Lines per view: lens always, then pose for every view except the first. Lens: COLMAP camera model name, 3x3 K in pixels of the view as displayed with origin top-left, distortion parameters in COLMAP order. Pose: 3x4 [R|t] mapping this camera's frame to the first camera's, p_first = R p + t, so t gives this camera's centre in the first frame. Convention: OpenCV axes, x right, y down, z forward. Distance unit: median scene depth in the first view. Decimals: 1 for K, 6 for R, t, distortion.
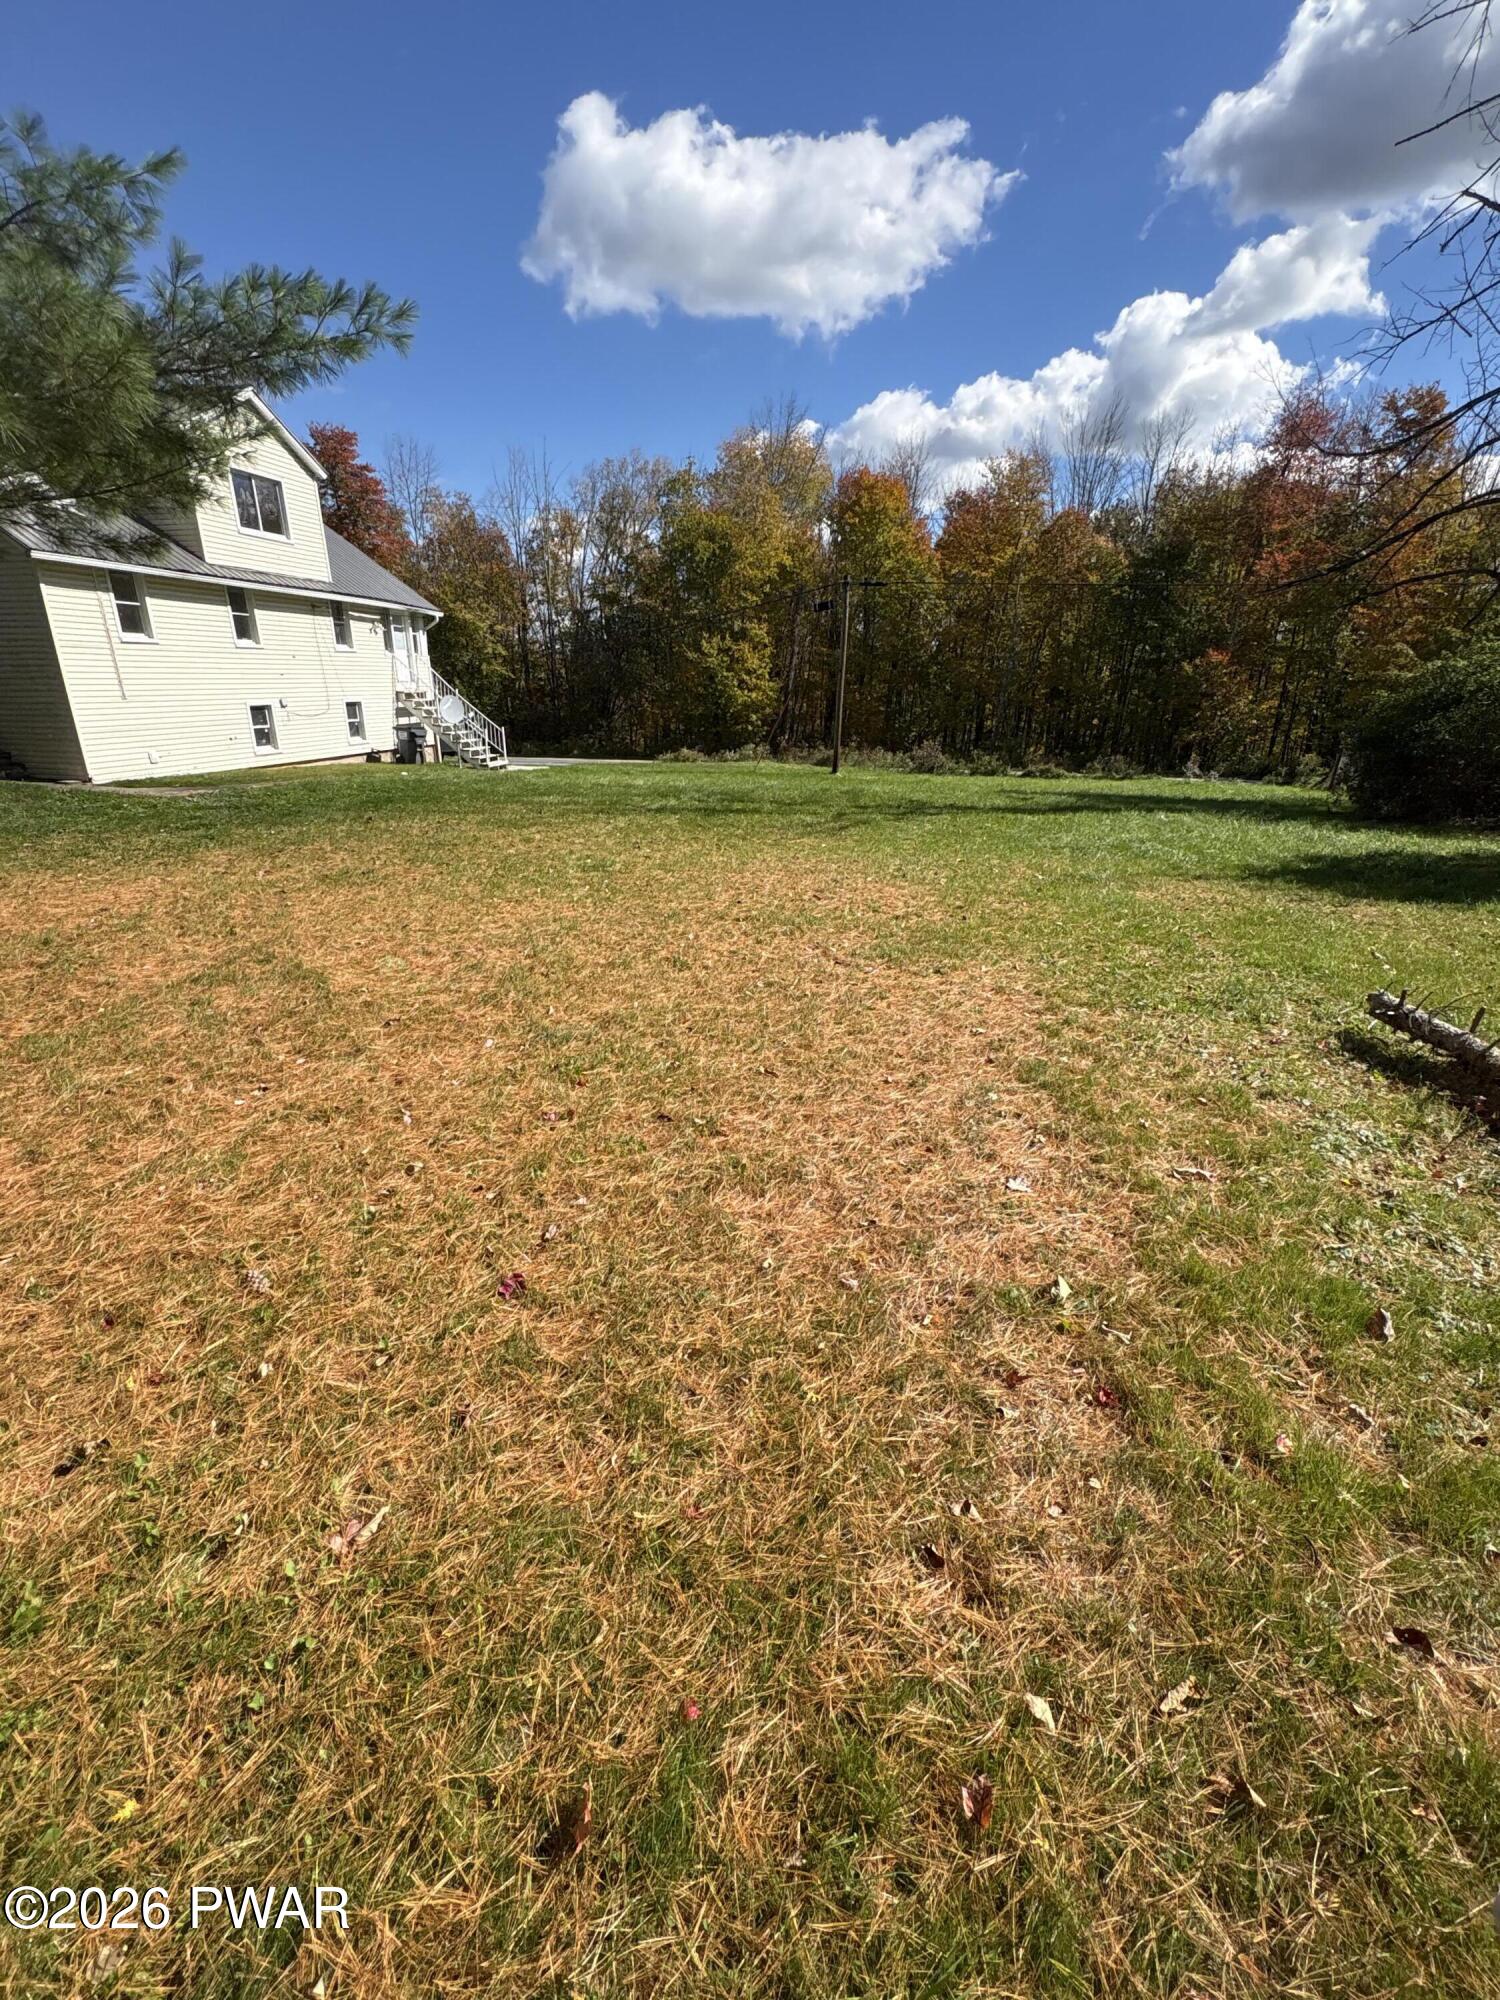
lens RADIAL K [[865.8, 0, 763.3], [0, 865.8, 991.5], [0, 0, 1]] dist [-0.002062, -0.000323]
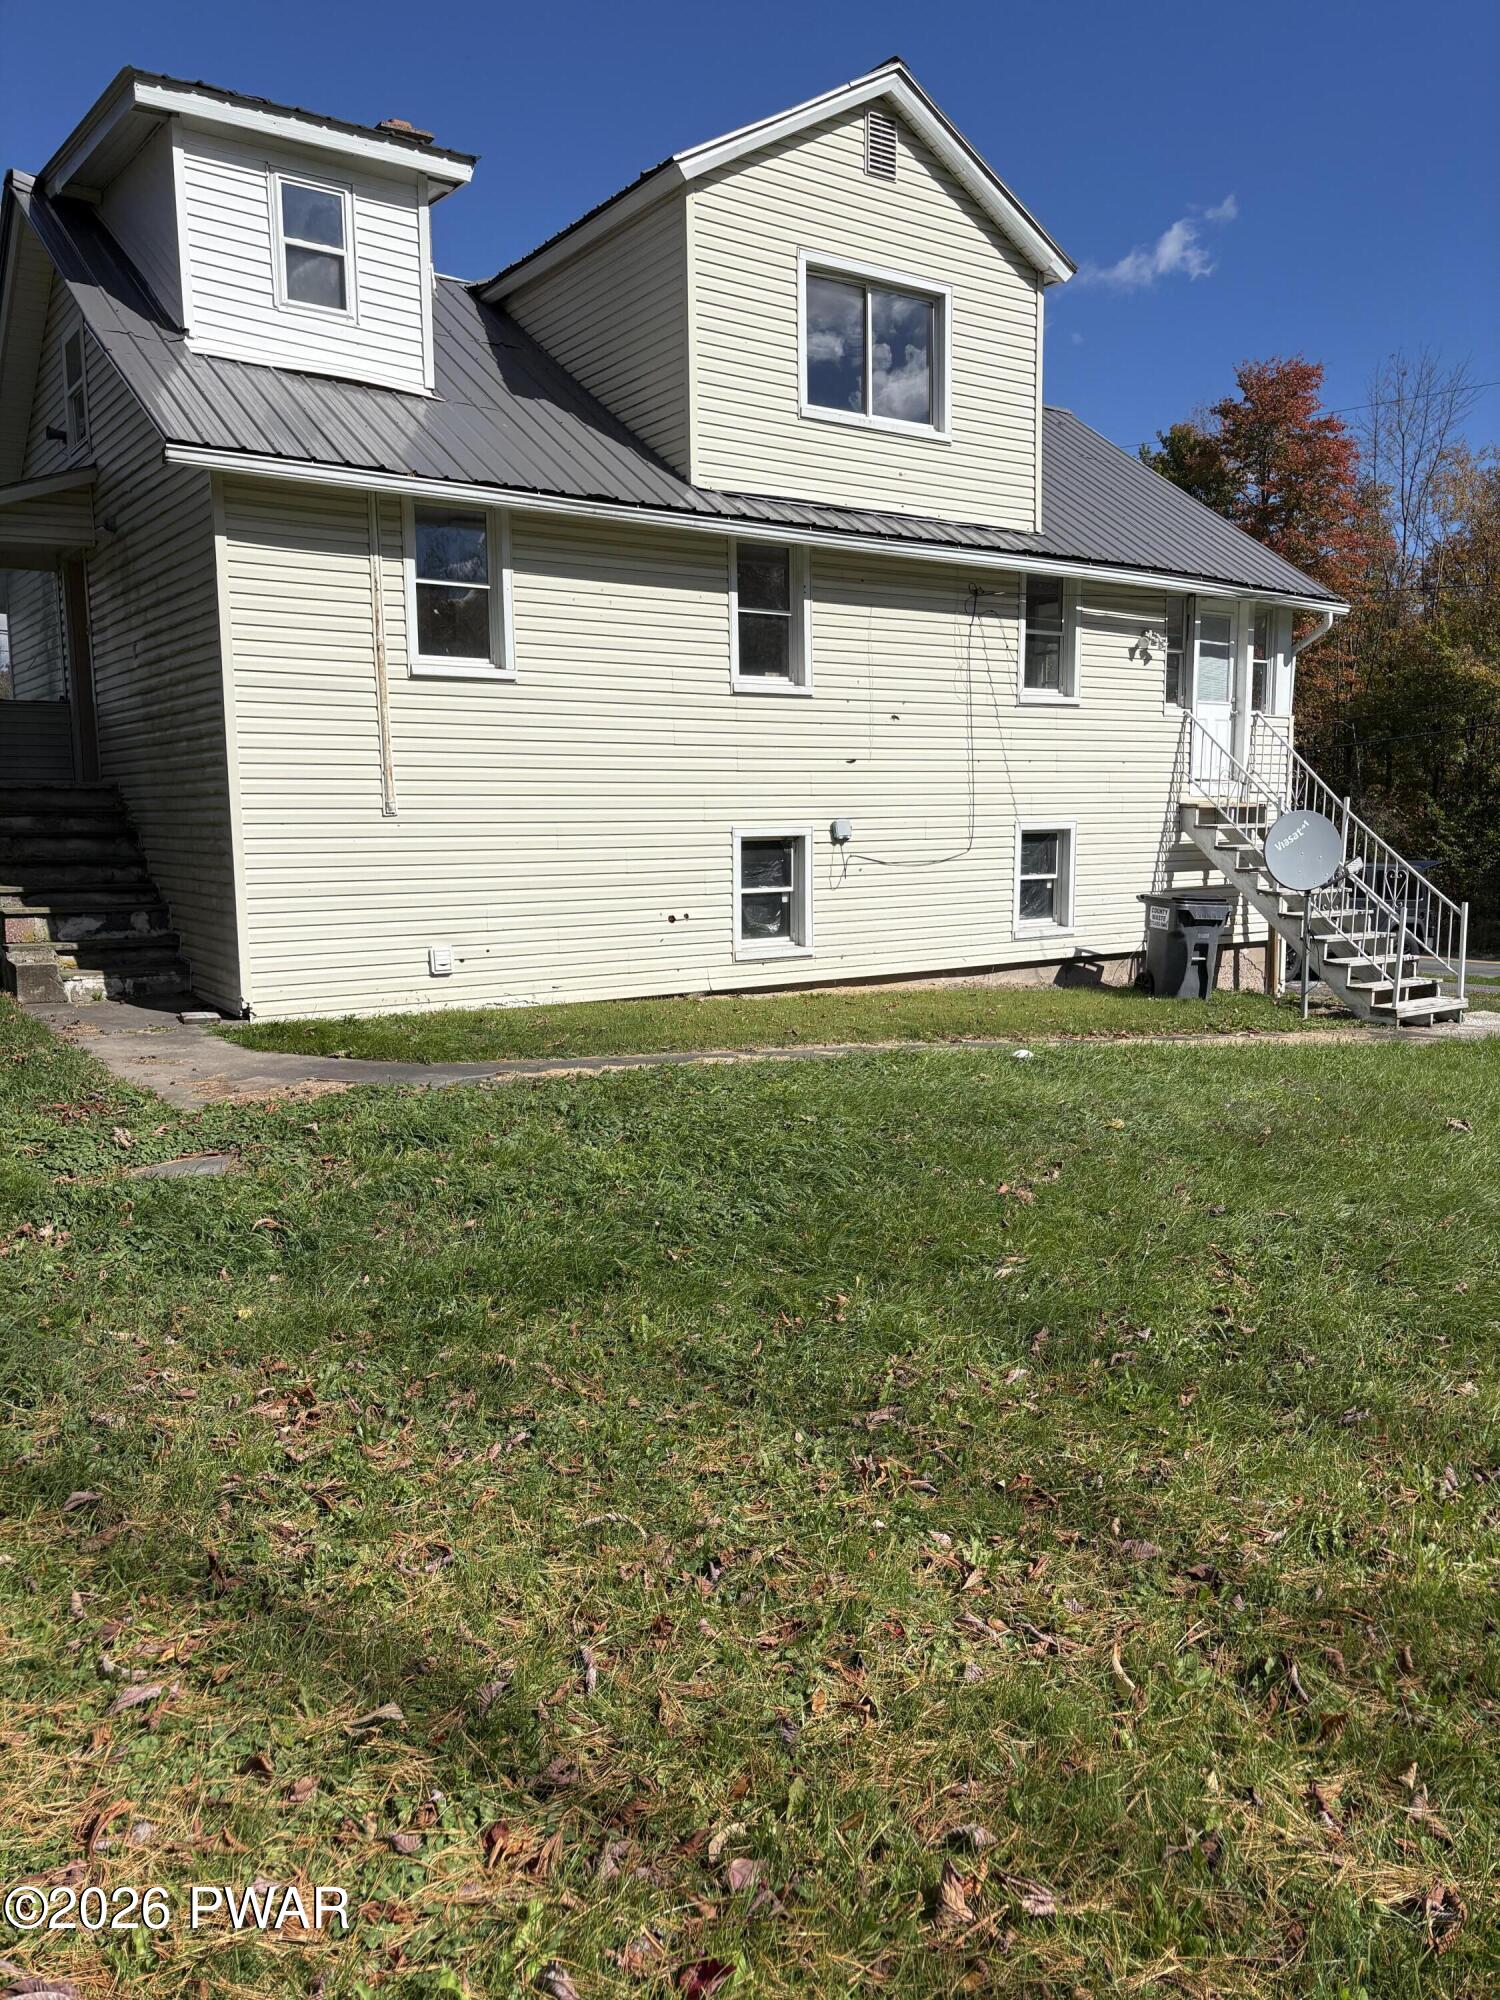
lens RADIAL K [[1505.0, 0, 758.6], [0, 1505.0, 1012.5], [0, 0, 1]] dist [0.049732, -0.034627]
pose [[0.723266, 0.074984, -0.686487, -0.099284], [-0.219901, 0.967348, -0.126020, -0.139938], [0.654622, 0.242105, 0.716139, 0.442291]]
